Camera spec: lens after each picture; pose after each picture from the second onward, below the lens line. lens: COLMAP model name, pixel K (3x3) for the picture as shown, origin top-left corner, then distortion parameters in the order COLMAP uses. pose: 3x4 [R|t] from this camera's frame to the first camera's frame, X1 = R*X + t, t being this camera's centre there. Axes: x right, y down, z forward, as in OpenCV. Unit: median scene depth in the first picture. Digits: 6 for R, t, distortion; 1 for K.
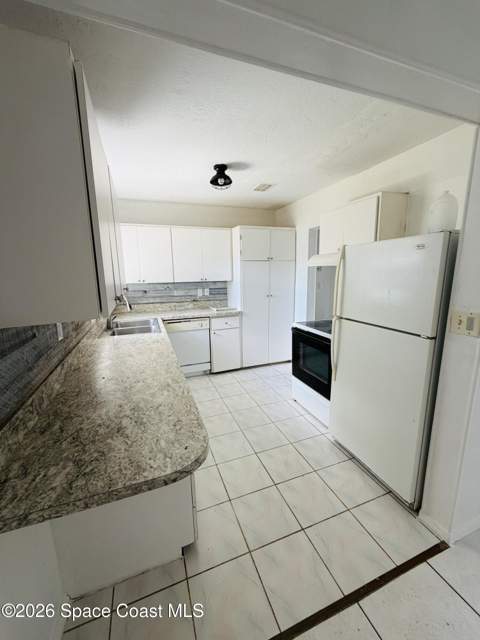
lens RADIAL K [[256.1, 0, 239.8], [0, 256.1, 319.3], [0, 0, 1]] dist [-0.002193, 0.000529]
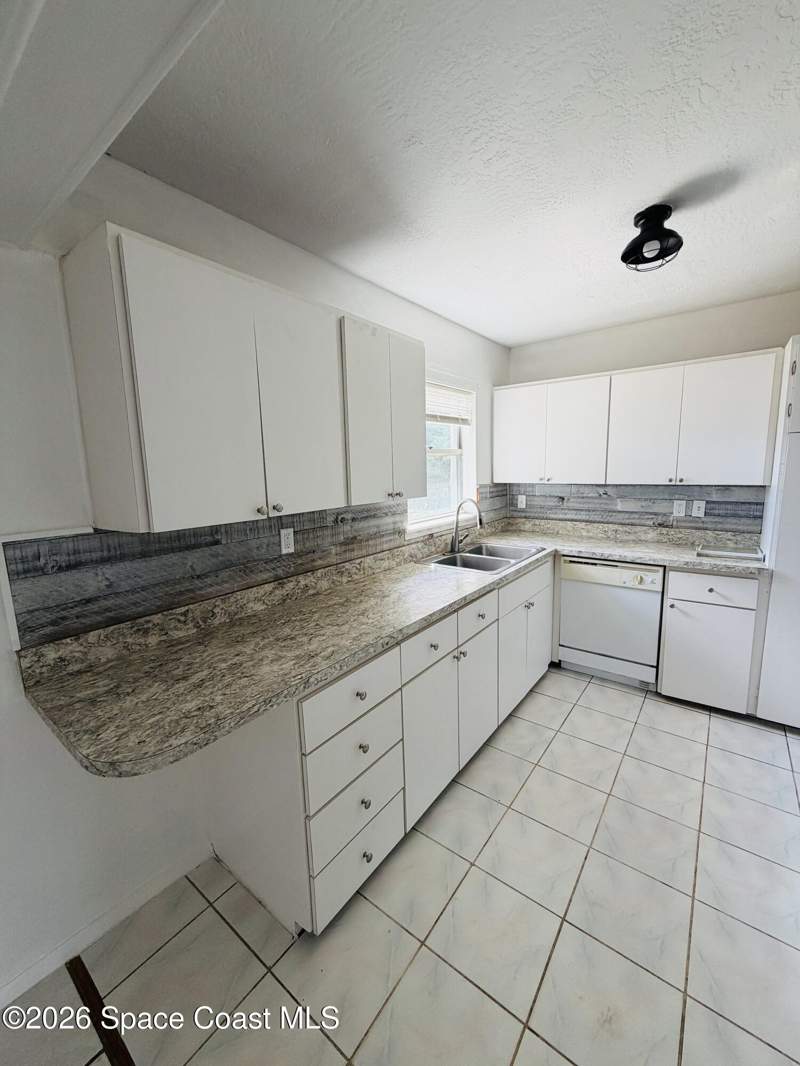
lens RADIAL K [[426.6, 0, 399.3], [0, 426.6, 531.4], [0, 0, 1]] dist [-0.002193, 0.000529]
pose [[0.527003, 0.134164, -0.839207, 0.301183], [-0.144215, 0.987257, 0.067269, -0.063507], [0.837538, 0.085575, 0.539636, 0.275021]]
